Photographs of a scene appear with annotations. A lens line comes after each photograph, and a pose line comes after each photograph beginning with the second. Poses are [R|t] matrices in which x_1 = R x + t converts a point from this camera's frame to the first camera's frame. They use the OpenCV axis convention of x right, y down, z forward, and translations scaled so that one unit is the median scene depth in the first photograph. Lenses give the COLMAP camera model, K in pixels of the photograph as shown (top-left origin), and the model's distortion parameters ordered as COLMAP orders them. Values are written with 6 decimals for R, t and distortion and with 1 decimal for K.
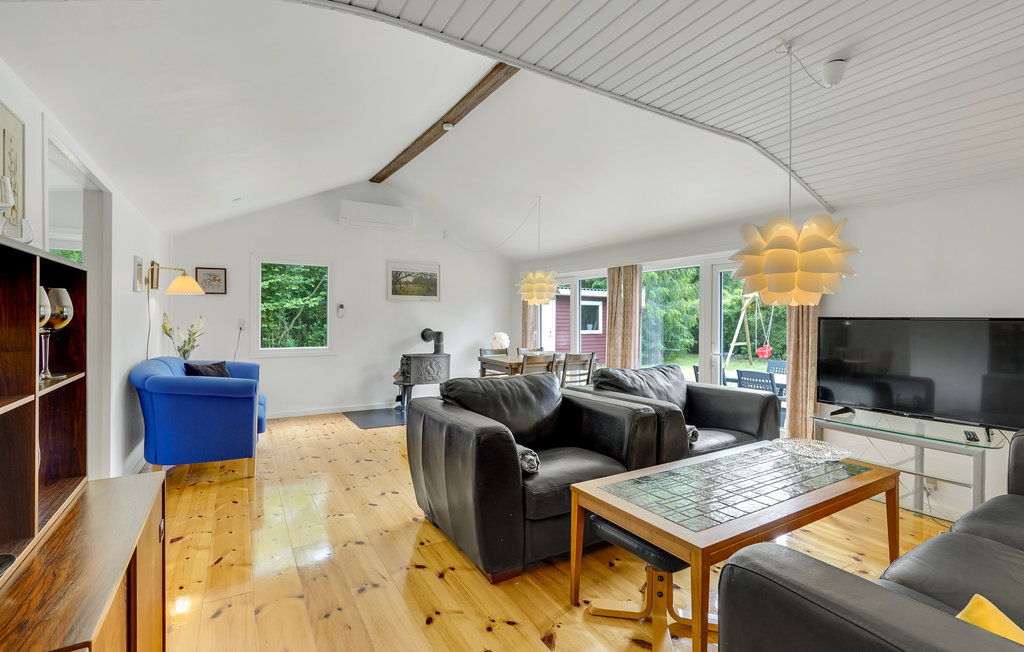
lens RADIAL K [[466.1, 0, 512.0], [0, 466.1, 324.5], [0, 0, 1]] dist [0.002481, 0.000625]
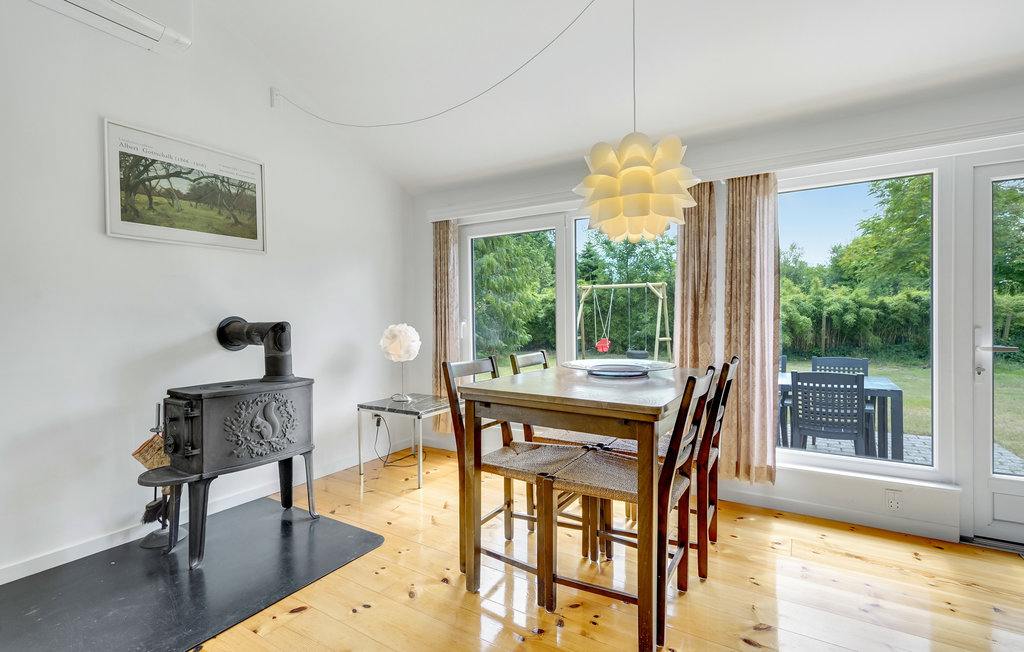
lens RADIAL K [[466.1, 0, 513.5], [0, 466.1, 327.1], [0, 0, 1]] dist [0.002481, 0.000625]
pose [[0.891381, -0.020628, 0.452785, -0.155074], [0.017911, 0.999787, 0.010288, 0.018596], [-0.452900, -0.001060, 0.891561, 0.552147]]
